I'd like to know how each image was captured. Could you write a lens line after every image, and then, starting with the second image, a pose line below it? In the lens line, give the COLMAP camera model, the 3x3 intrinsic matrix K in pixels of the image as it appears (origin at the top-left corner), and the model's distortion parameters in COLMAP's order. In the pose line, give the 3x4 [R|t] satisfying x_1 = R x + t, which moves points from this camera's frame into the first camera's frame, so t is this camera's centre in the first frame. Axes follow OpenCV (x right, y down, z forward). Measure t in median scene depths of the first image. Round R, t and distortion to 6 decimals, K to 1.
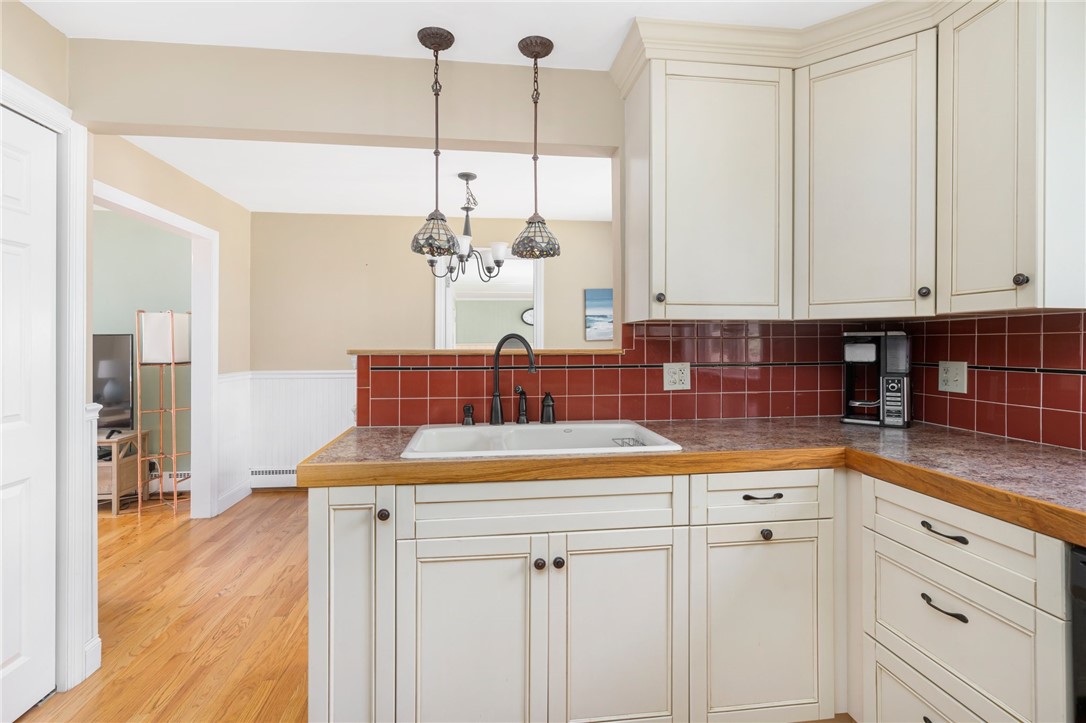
lens RADIAL K [[523.5, 0, 540.4], [0, 523.5, 347.5], [0, 0, 1]] dist [-0.023341, 0.015842]
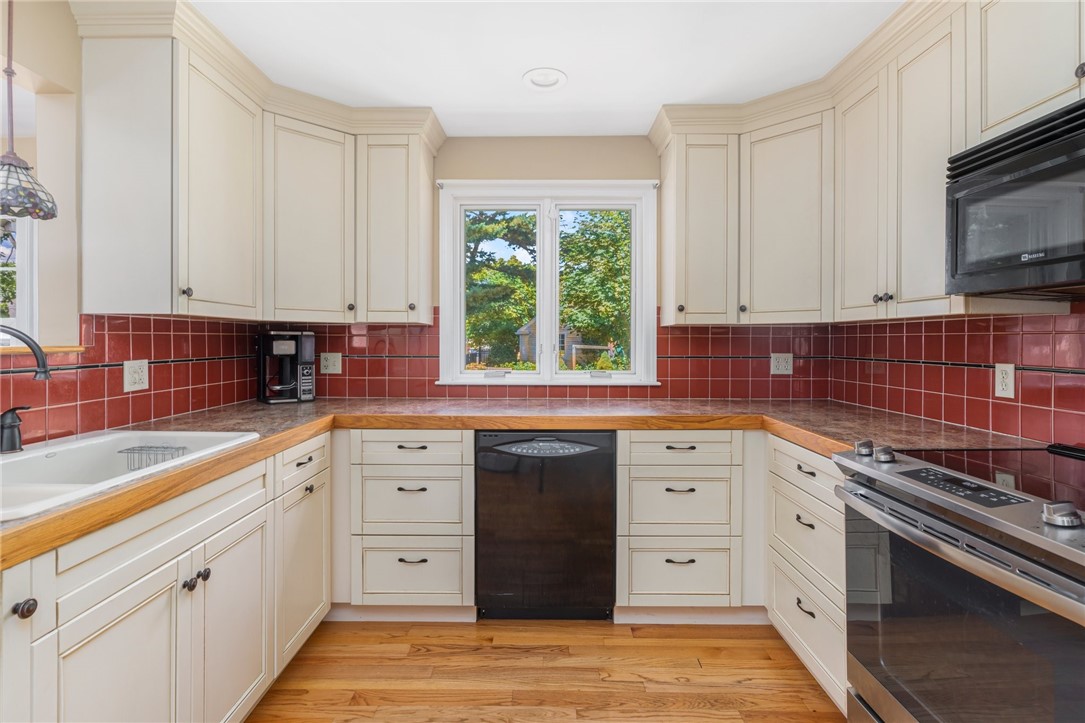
lens RADIAL K [[523.1, 0, 539.9], [0, 523.1, 347.5], [0, 0, 1]] dist [-0.023341, 0.015842]
pose [[0.130096, -0.009321, 0.991458, -0.598808], [-0.001914, 0.999952, 0.009652, -0.003677], [-0.991500, -0.003153, 0.130072, 0.210882]]
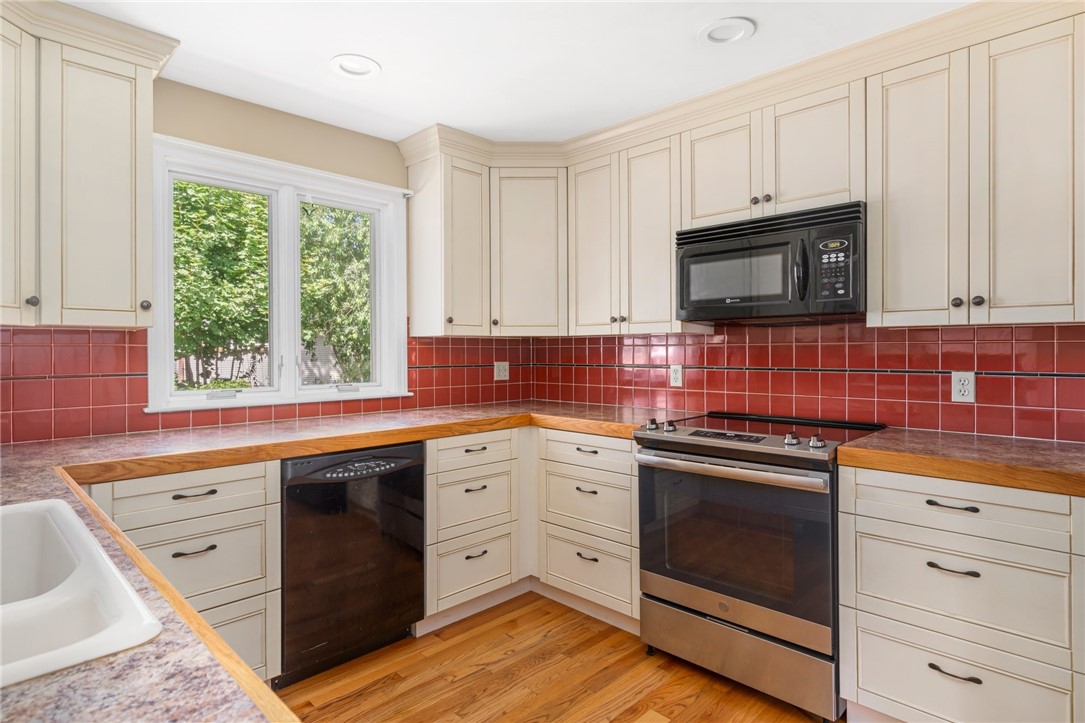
lens RADIAL K [[574.4, 0, 539.1], [0, 574.4, 355.5], [0, 0, 1]] dist [-0.025746, 0.023955]
pose [[-0.623506, 0.000313, 0.781818, -0.584355], [0.005615, 0.999976, 0.004079, -0.001703], [-0.781798, 0.006933, -0.623493, 0.773569]]
